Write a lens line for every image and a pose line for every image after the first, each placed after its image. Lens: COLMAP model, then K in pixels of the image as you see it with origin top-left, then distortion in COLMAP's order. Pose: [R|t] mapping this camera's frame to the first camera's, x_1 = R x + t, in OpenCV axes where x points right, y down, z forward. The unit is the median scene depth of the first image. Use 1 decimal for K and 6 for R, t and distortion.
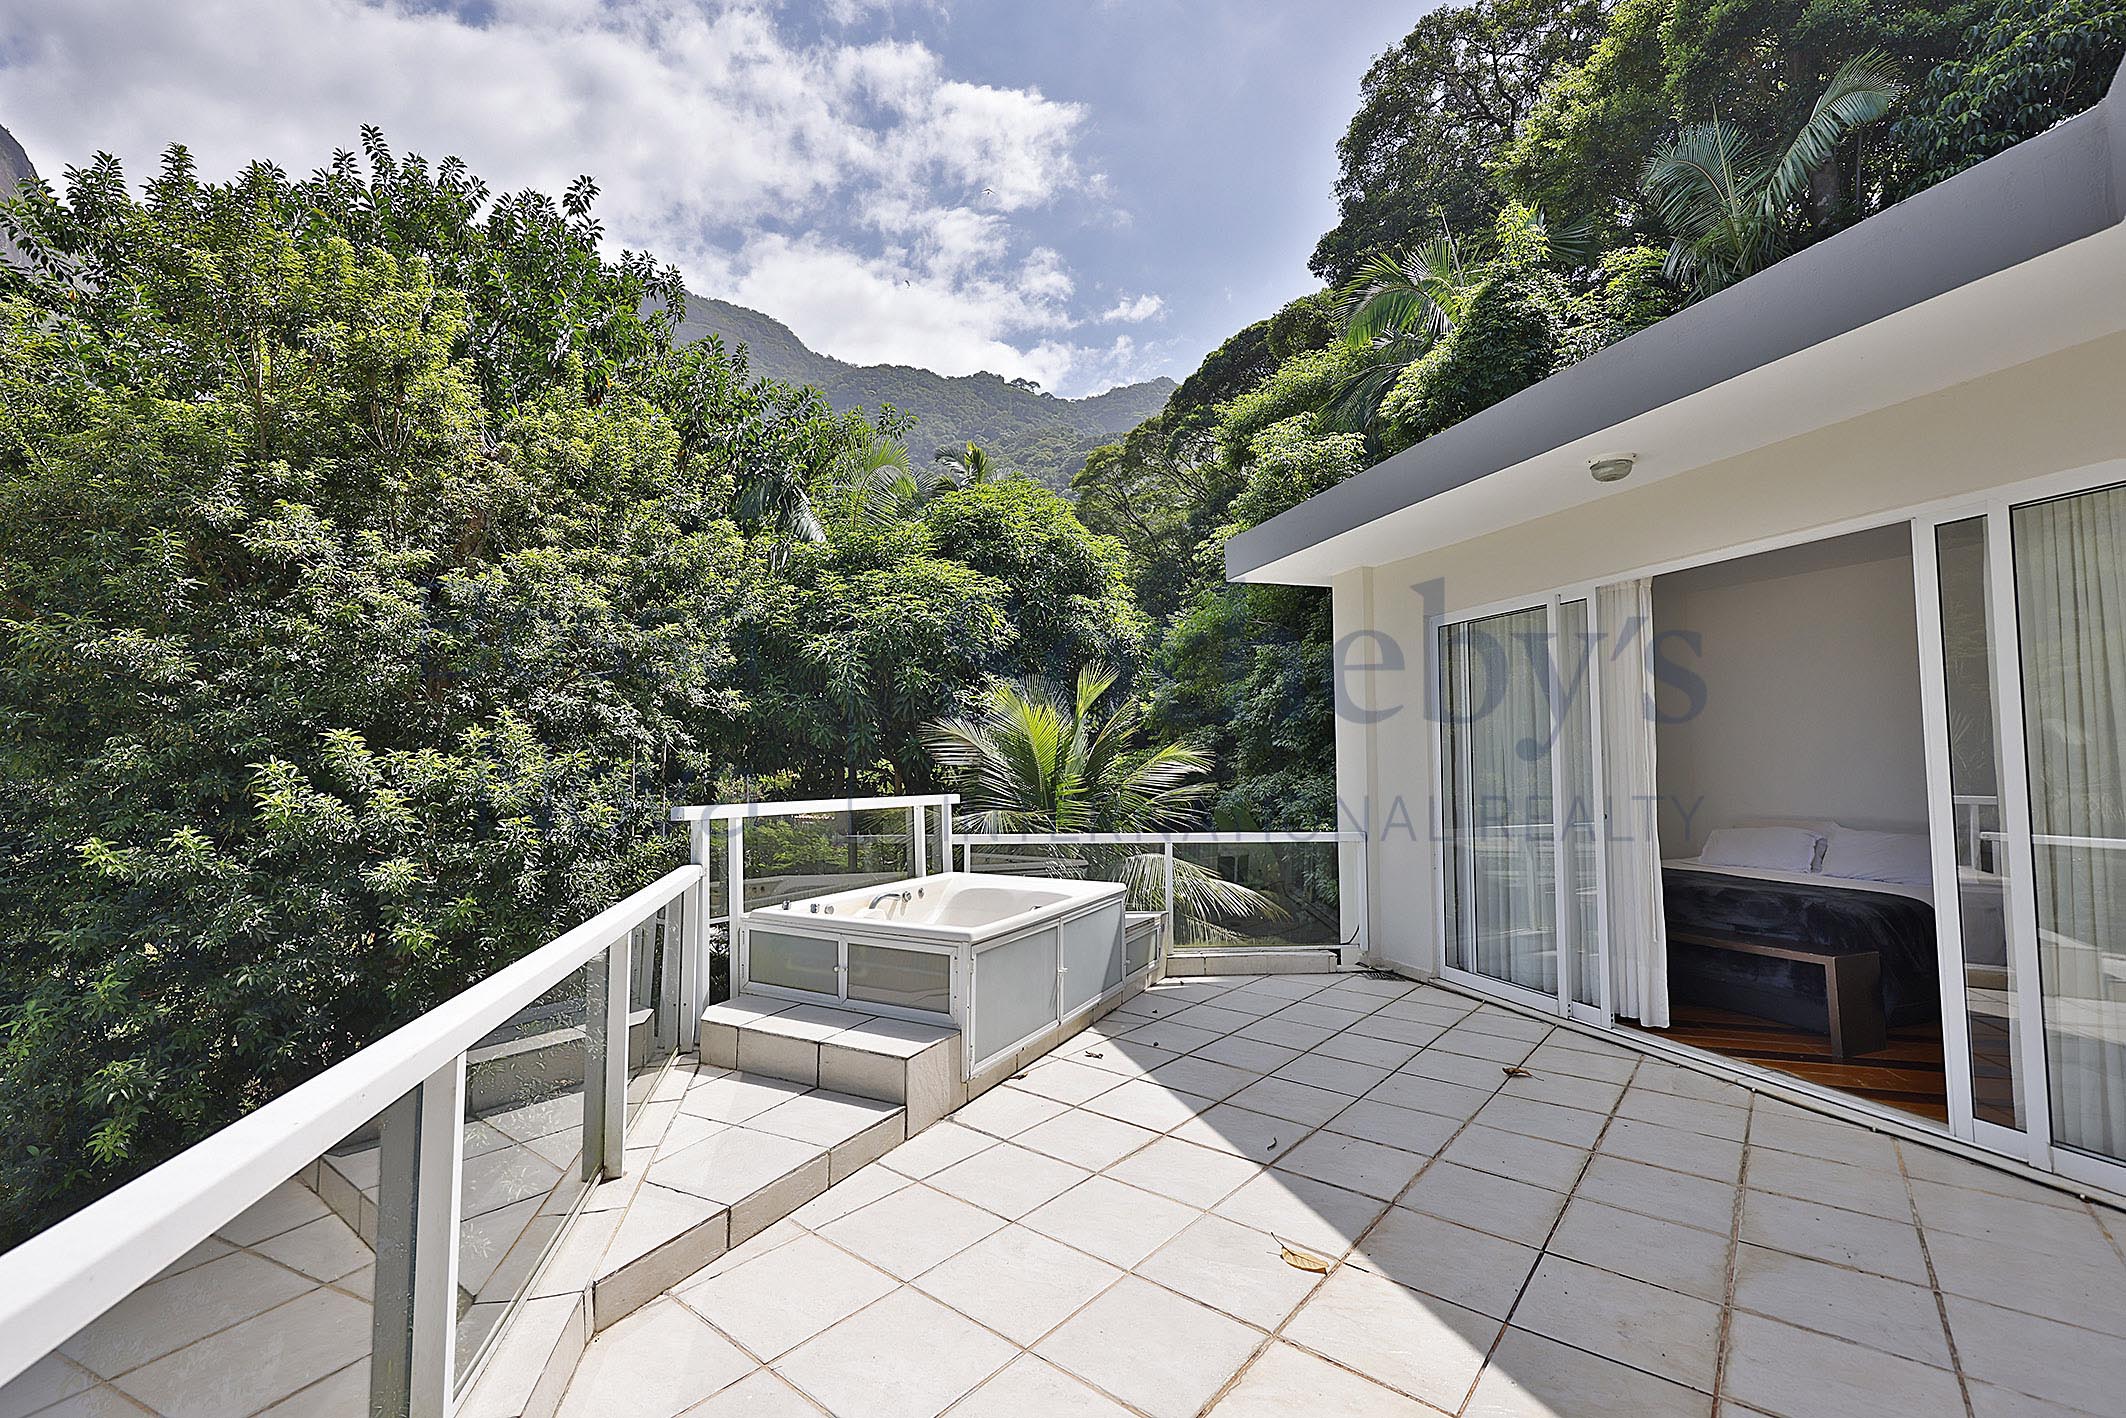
lens RADIAL K [[895.7, 0, 1063.0], [0, 895.7, 709.0], [0, 0, 1]] dist [-0.003643, -0.000198]
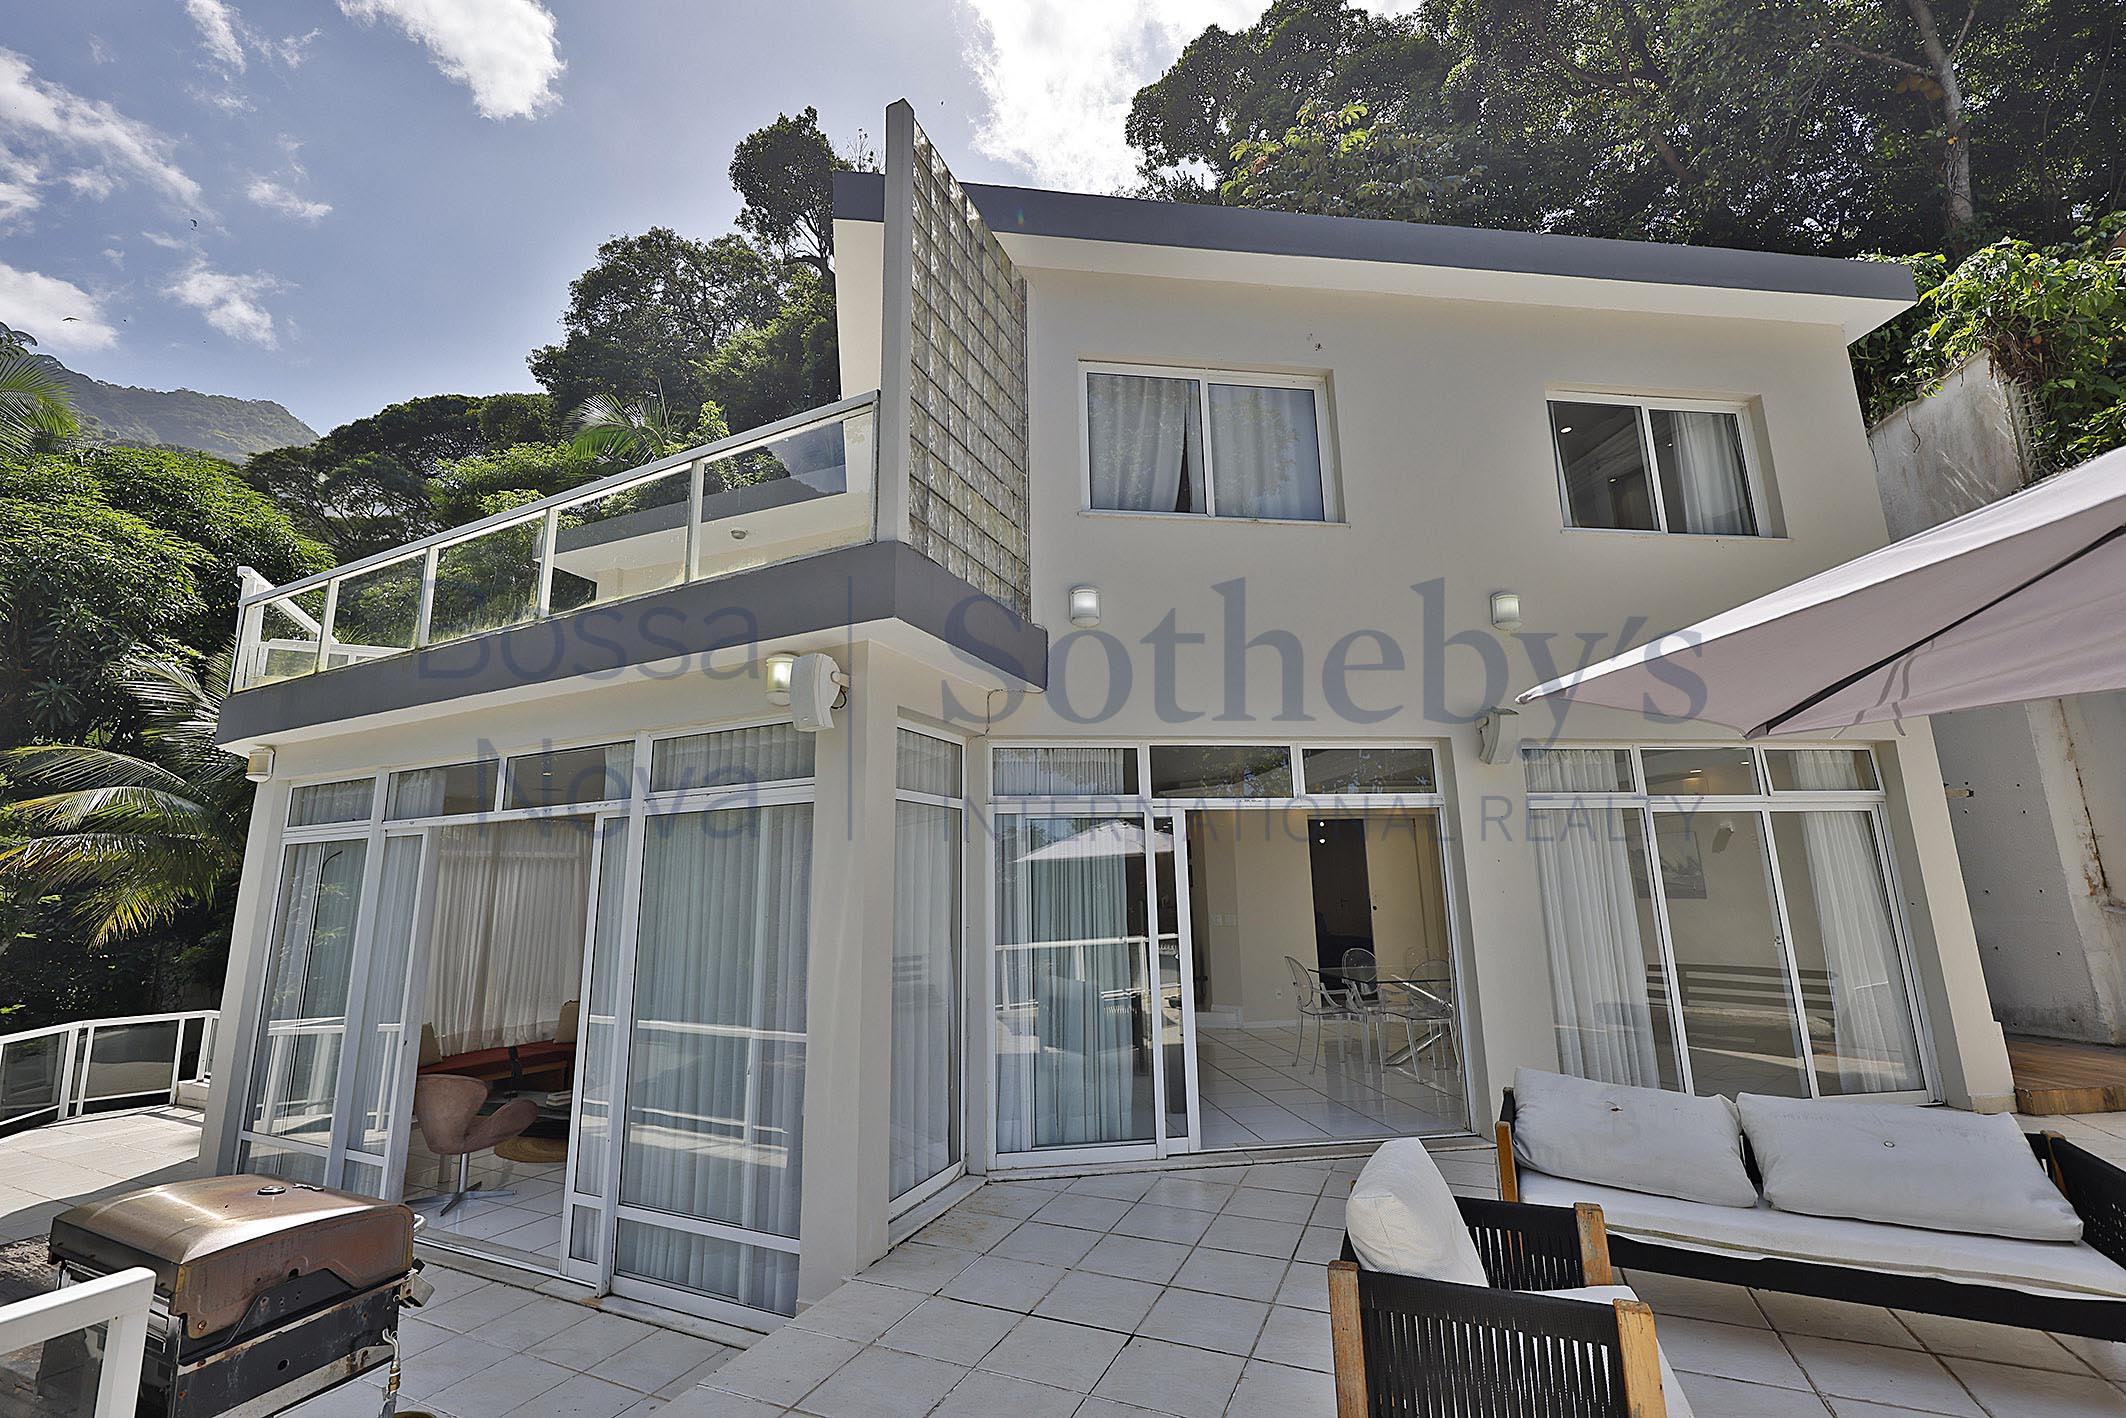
lens RADIAL K [[895.7, 0, 1063.0], [0, 895.7, 709.0], [0, 0, 1]] dist [-0.003643, -0.000198]
pose [[0.635190, 0.135857, 0.760314, -0.102192], [-0.022010, 0.987192, -0.158009, 0.091467], [-0.772042, 0.083631, 0.630045, -0.194369]]
